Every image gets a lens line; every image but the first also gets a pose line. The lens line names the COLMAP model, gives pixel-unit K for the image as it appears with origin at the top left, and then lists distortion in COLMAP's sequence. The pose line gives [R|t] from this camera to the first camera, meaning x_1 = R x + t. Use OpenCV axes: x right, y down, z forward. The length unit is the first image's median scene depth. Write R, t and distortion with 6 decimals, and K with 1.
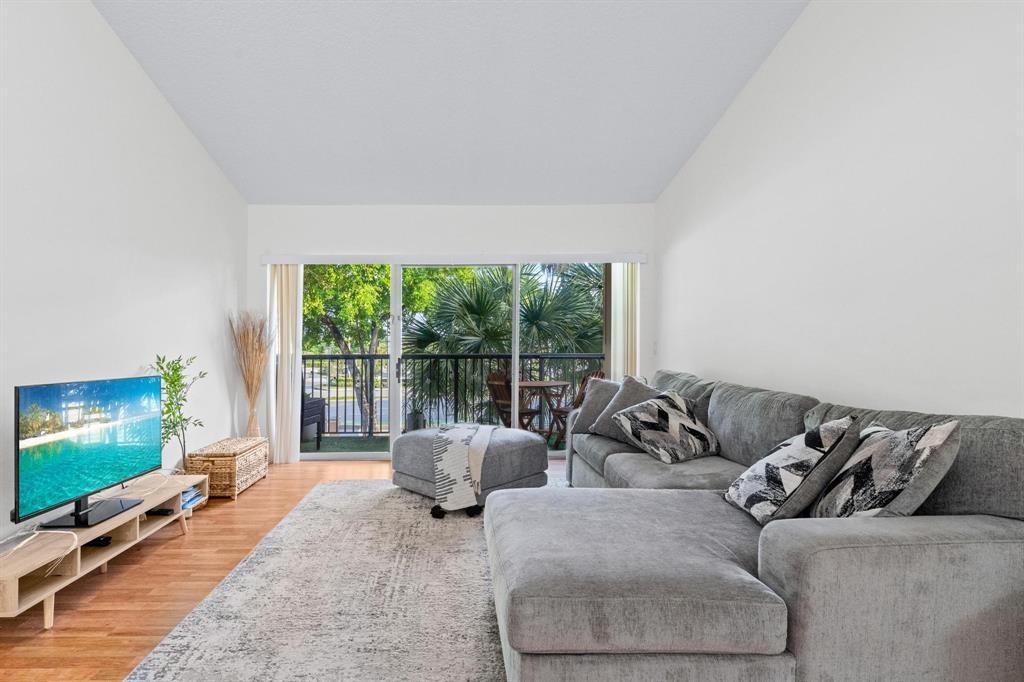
lens RADIAL K [[494.1, 0, 512.0], [0, 494.1, 341.0], [0, 0, 1]] dist [0.002993, 0.000527]
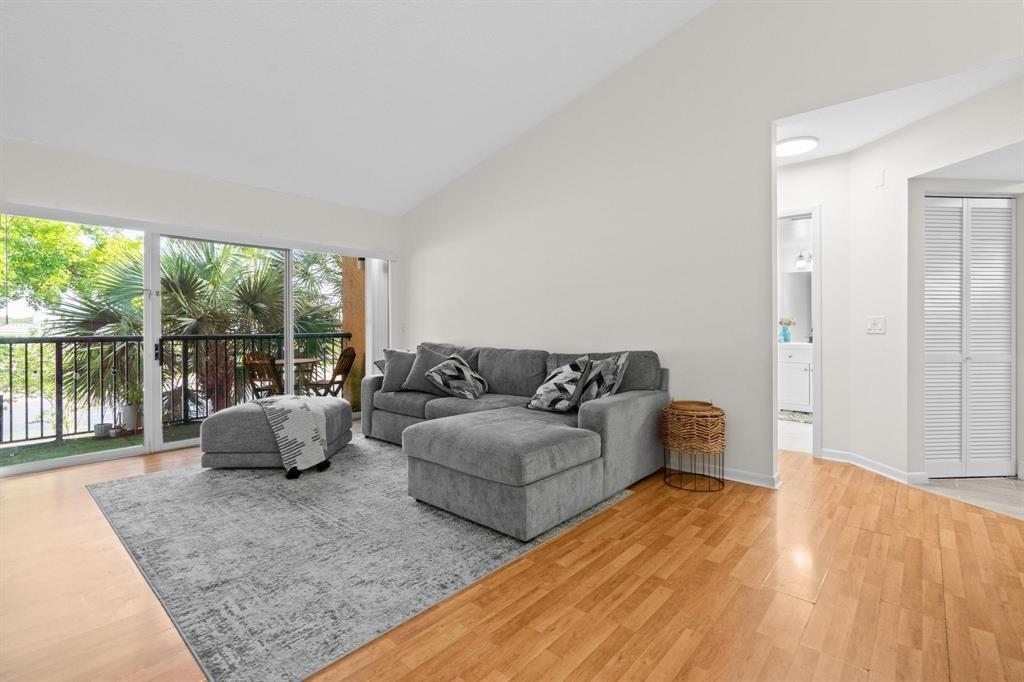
lens RADIAL K [[464.8, 0, 513.5], [0, 464.8, 326.3], [0, 0, 1]] dist [0.000361, 0.000022]
pose [[0.672197, 0.005241, 0.740354, -0.639684], [-0.001252, 0.999982, -0.005942, 0.027216], [-0.740371, 0.003067, 0.672191, -0.063378]]
